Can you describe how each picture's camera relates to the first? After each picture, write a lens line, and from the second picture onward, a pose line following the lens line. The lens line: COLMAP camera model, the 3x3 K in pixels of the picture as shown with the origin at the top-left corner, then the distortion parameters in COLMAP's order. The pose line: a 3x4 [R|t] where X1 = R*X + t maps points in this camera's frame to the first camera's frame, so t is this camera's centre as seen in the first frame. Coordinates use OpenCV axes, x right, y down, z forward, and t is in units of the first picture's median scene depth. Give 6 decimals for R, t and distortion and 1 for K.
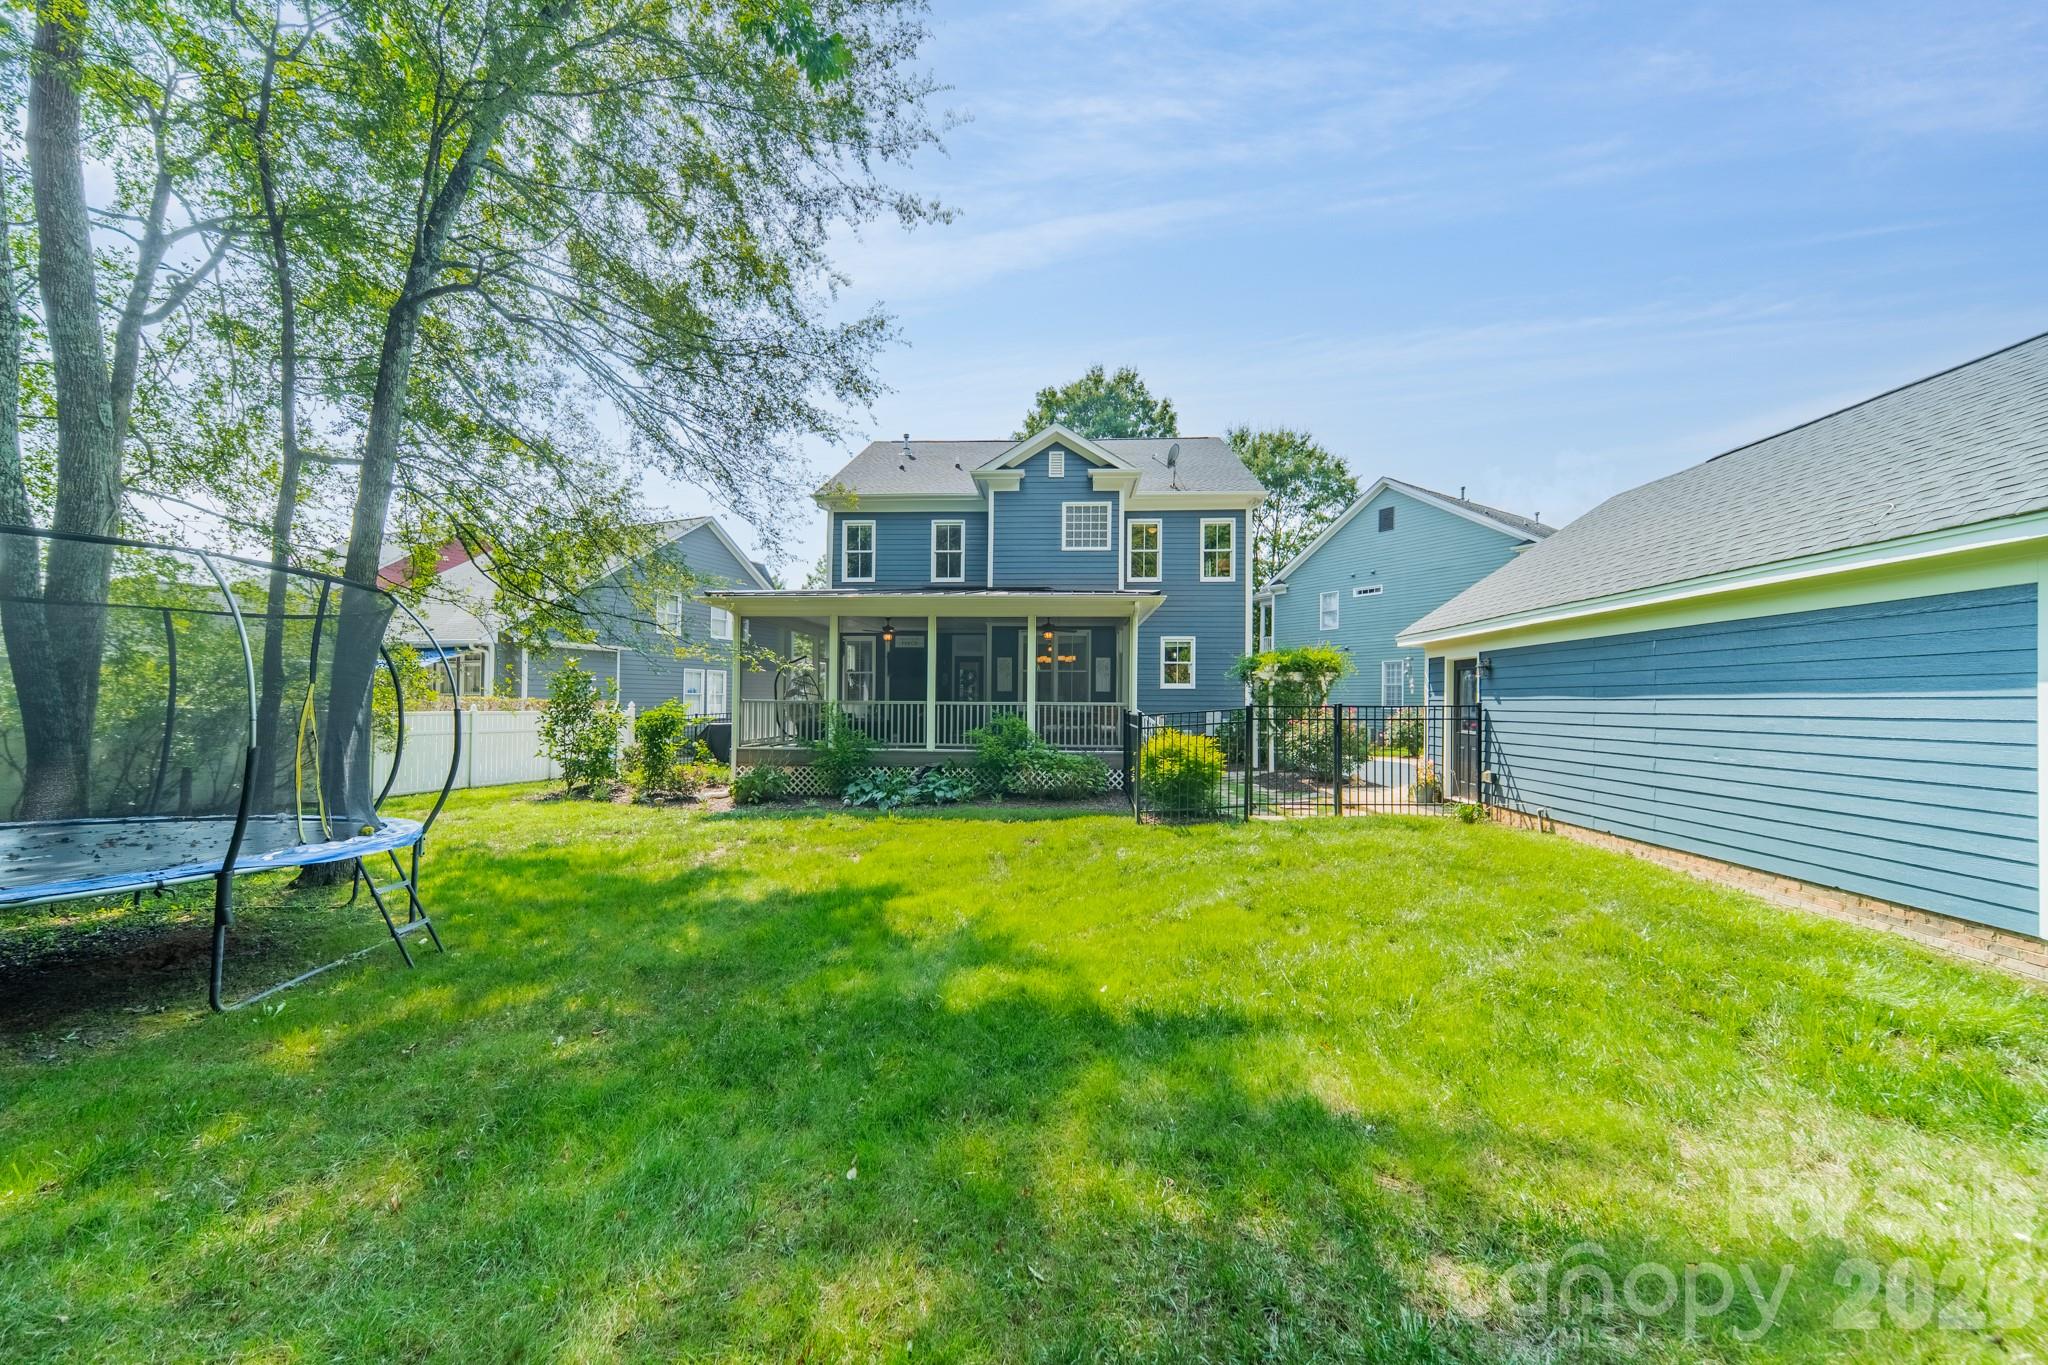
lens RADIAL K [[737.8, 0, 1030.0], [0, 737.8, 693.4], [0, 0, 1]] dist [0.008700, 0.000203]
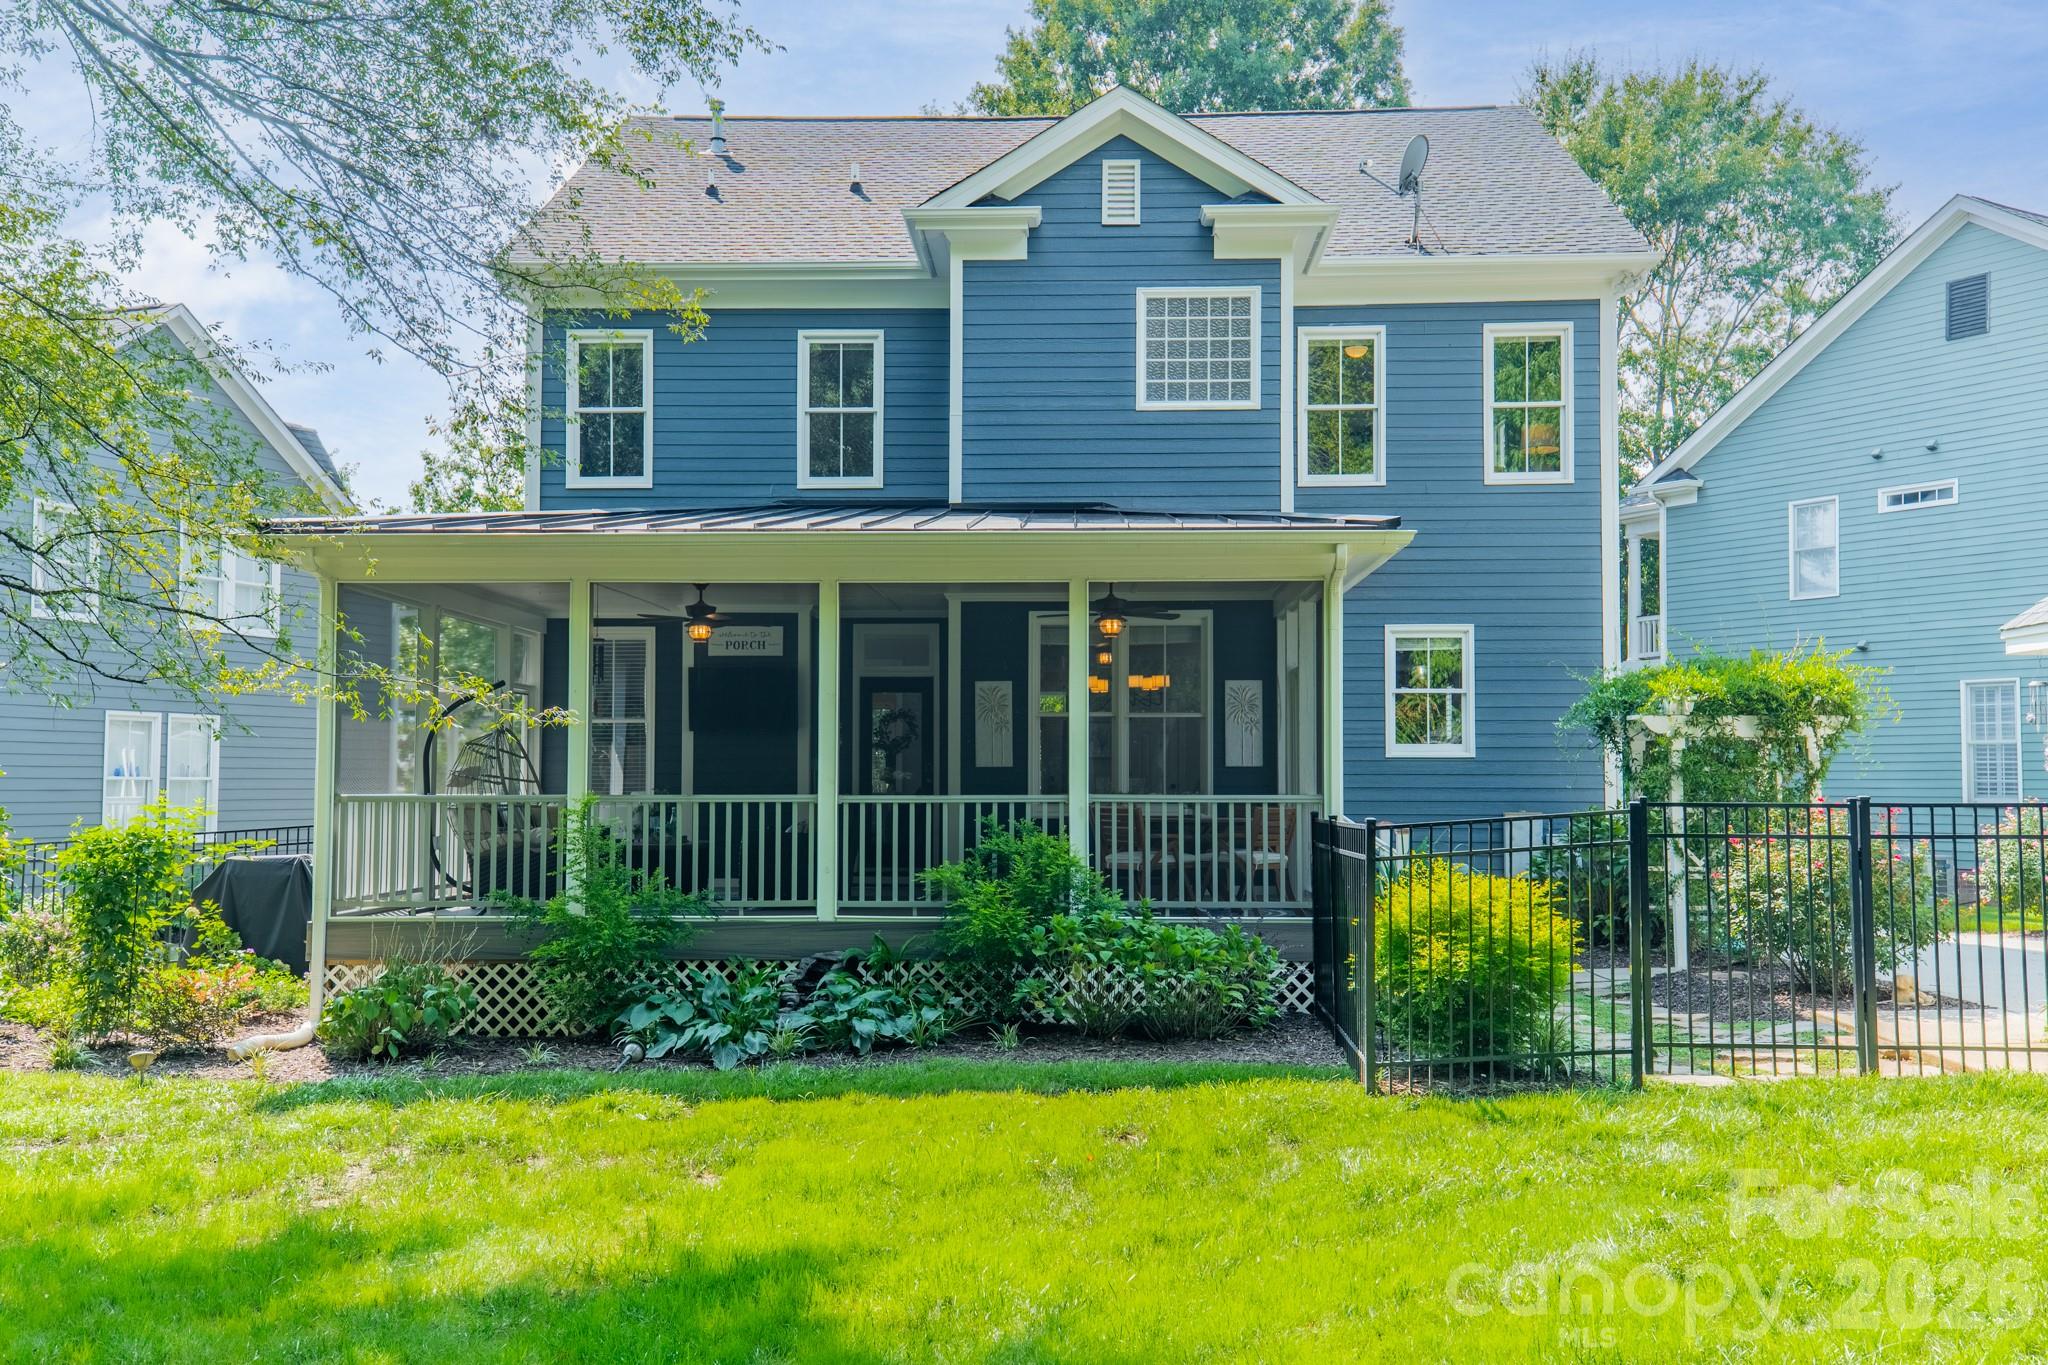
lens RADIAL K [[2021.2, 0, 1020.8], [0, 2021.2, 689.2], [0, 0, 1]] dist [0.126431, 0.000000]
pose [[0.999797, -0.005468, 0.019384, -0.043947], [0.006196, 0.999270, -0.037700, -0.004106], [-0.019164, 0.037812, 0.999101, -0.085064]]
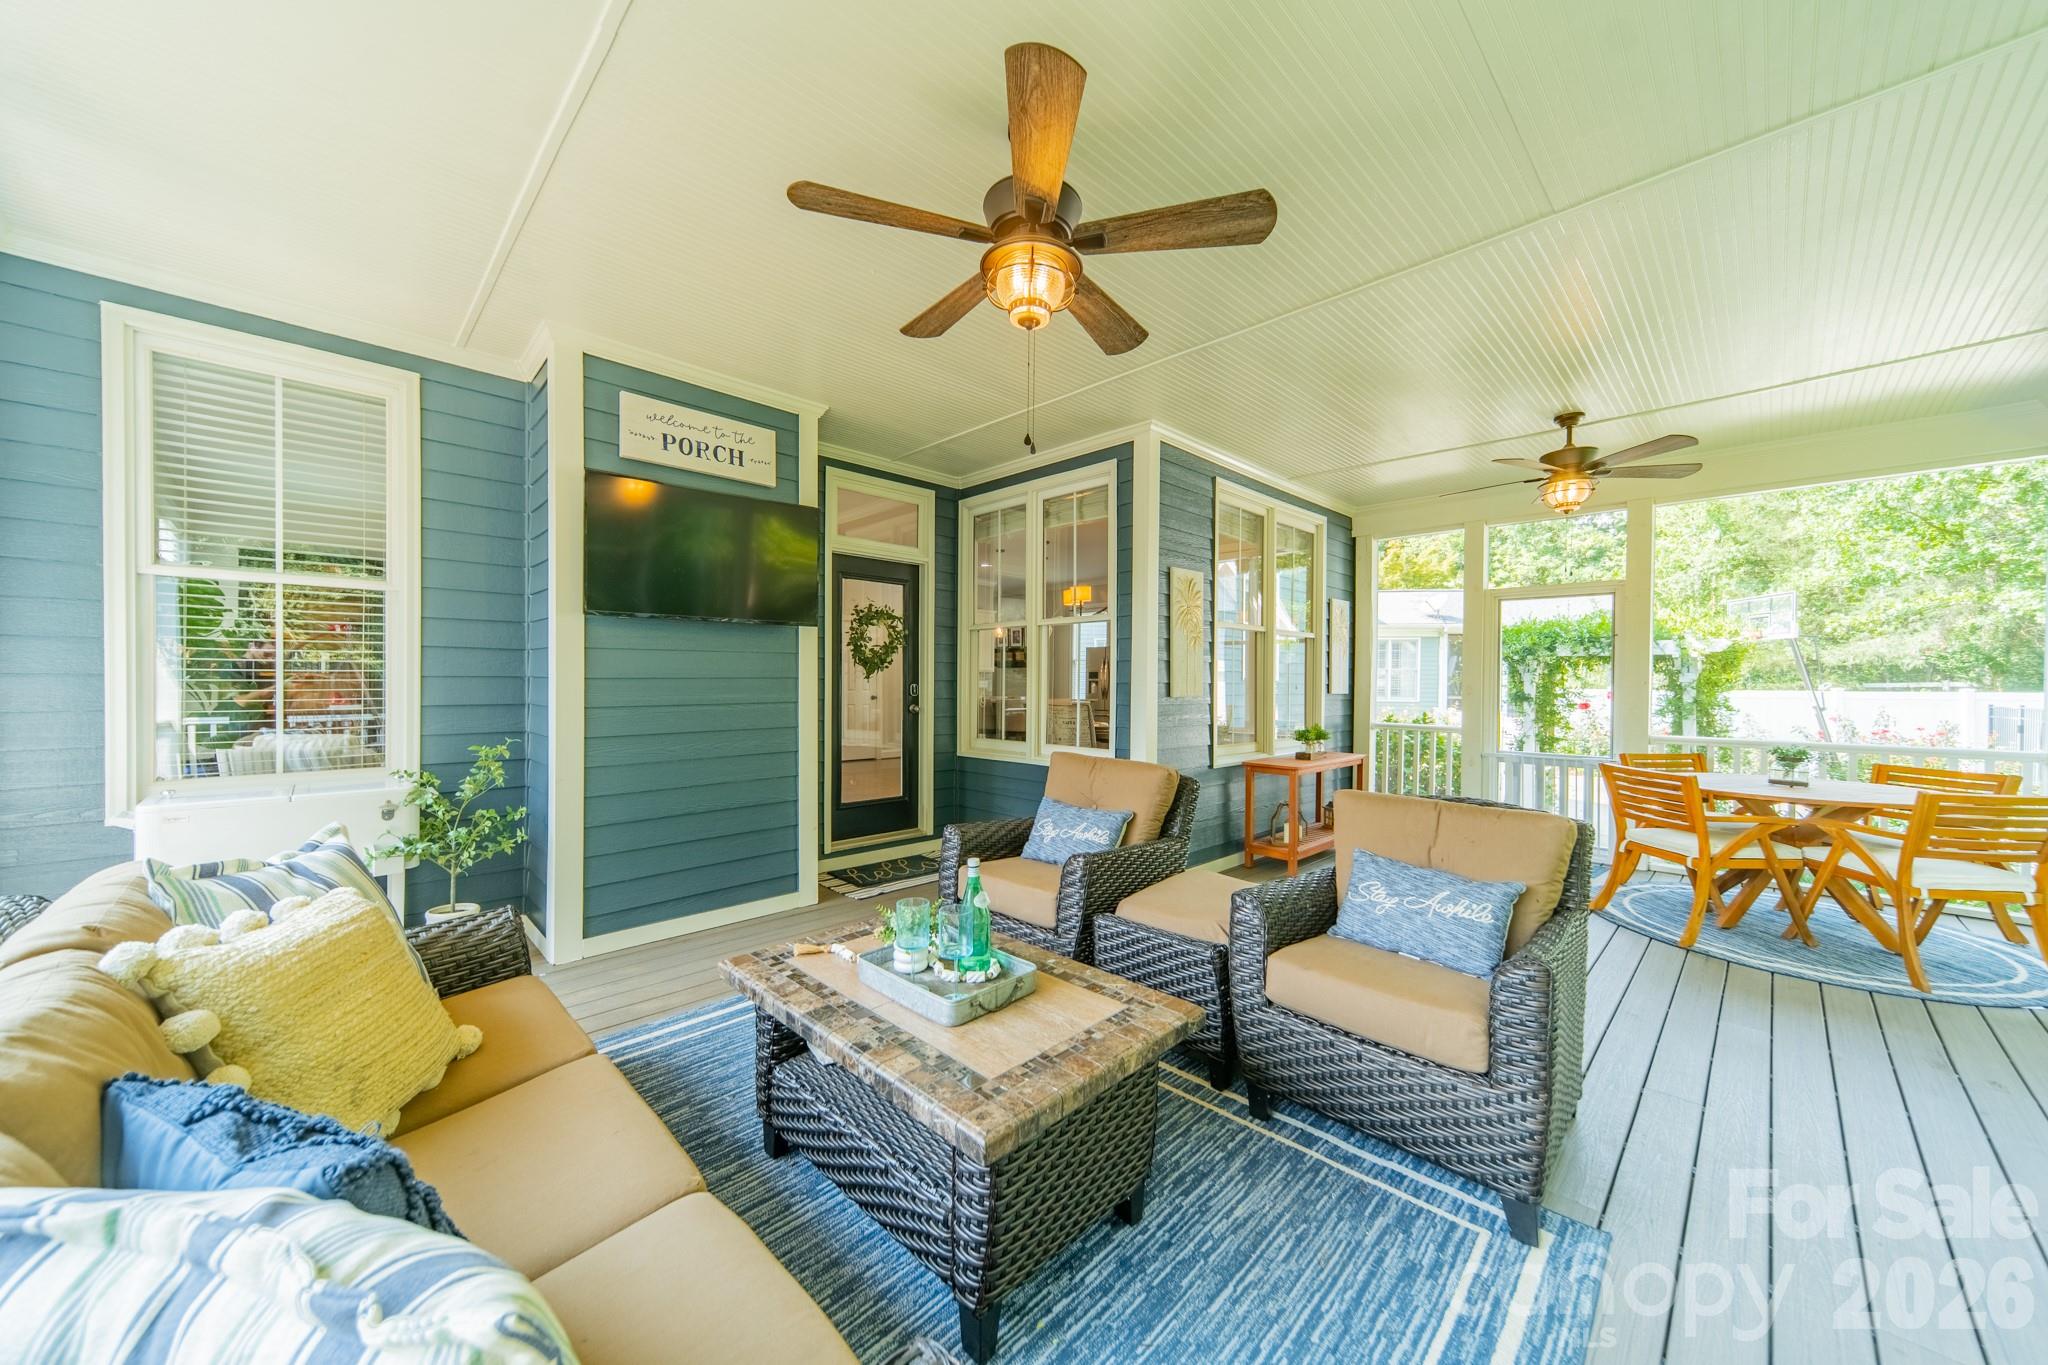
lens RADIAL K [[737.8, 0, 1021.1], [0, 737.8, 686.4], [0, 0, 1]] dist [0.008700, 0.000203]
pose [[0.675702, -0.008079, 0.737130, -0.288037], [-0.010765, 0.999725, 0.020825, -0.012918], [-0.737096, -0.022006, 0.675430, 0.924695]]
